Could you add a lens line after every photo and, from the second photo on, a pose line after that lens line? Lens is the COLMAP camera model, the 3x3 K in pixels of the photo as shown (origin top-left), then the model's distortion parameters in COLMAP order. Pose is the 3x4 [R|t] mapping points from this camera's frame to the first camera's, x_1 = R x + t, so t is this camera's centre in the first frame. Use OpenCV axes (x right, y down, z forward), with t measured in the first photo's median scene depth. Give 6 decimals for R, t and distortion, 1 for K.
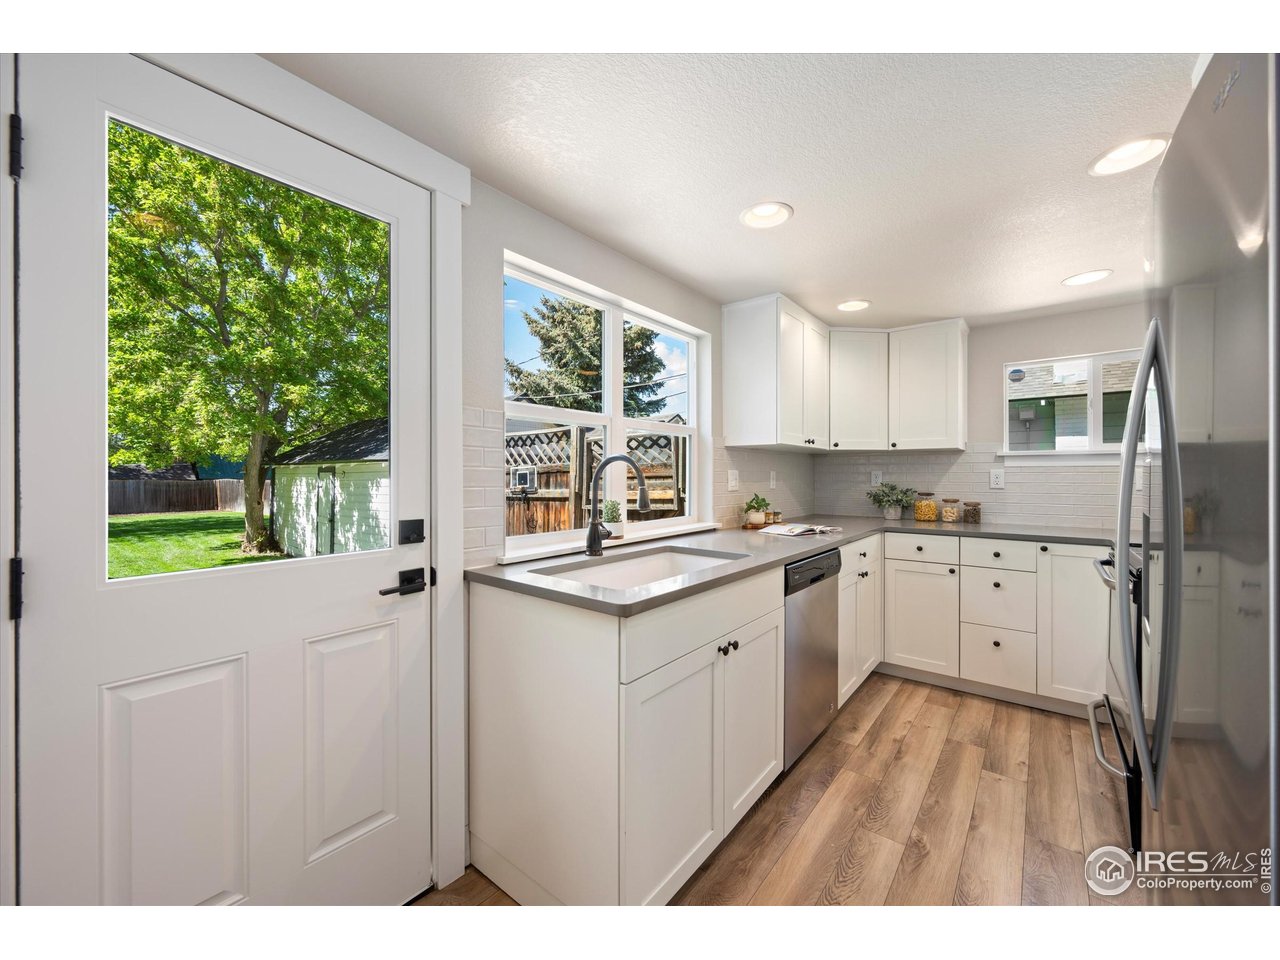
lens RADIAL K [[503.0, 0, 639.7], [0, 503.0, 473.9], [0, 0, 1]] dist [-0.001970, 0.001044]
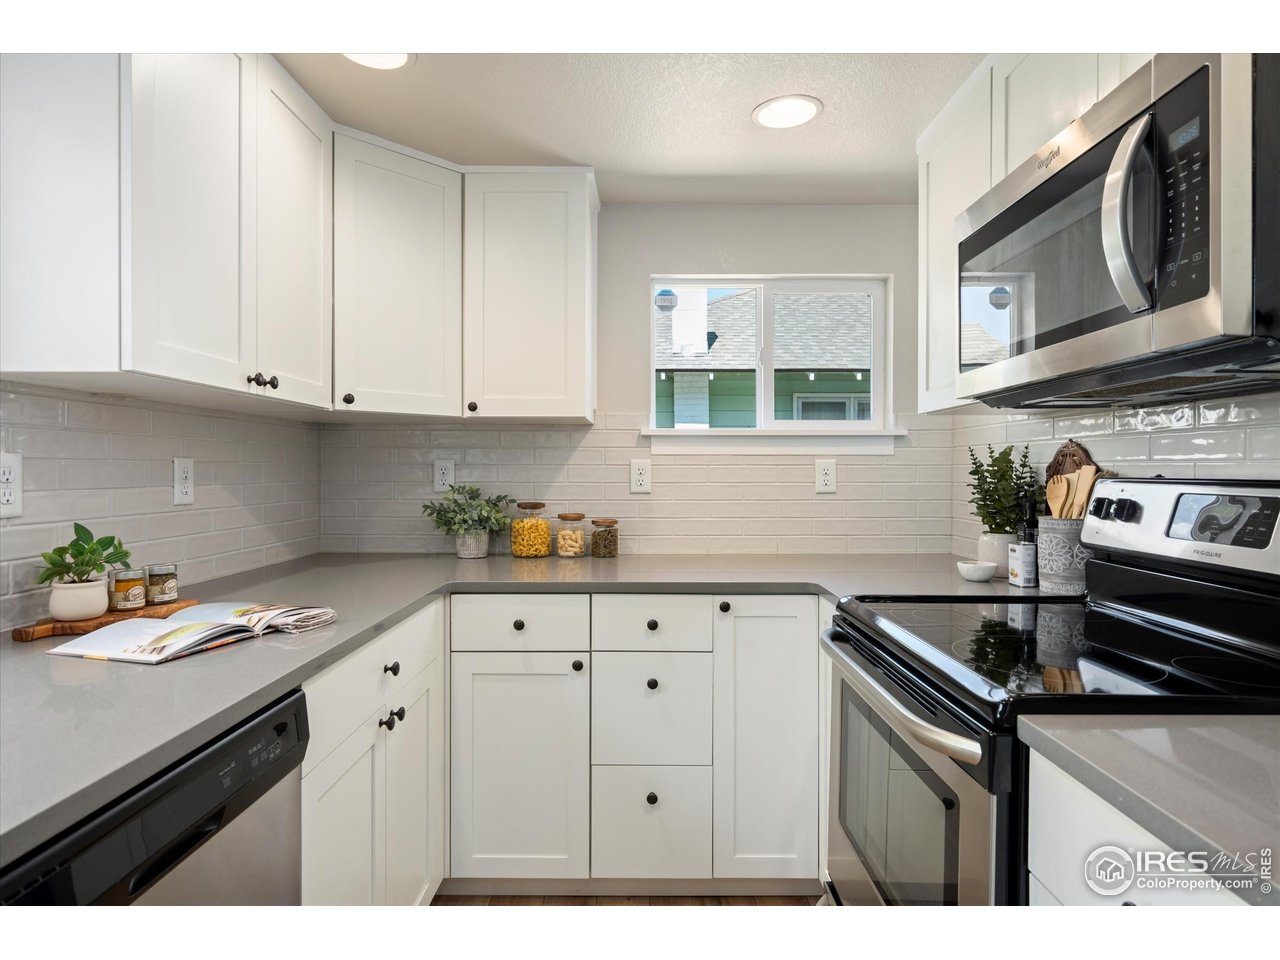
lens RADIAL K [[724.0, 0, 632.4], [0, 724.0, 473.0], [0, 0, 1]] dist [-0.001386, -0.001887]
pose [[0.791085, -0.002194, 0.611703, 0.202780], [-0.002474, 0.999974, 0.006785, 0.001146], [-0.611702, -0.006881, 0.791059, 0.358045]]
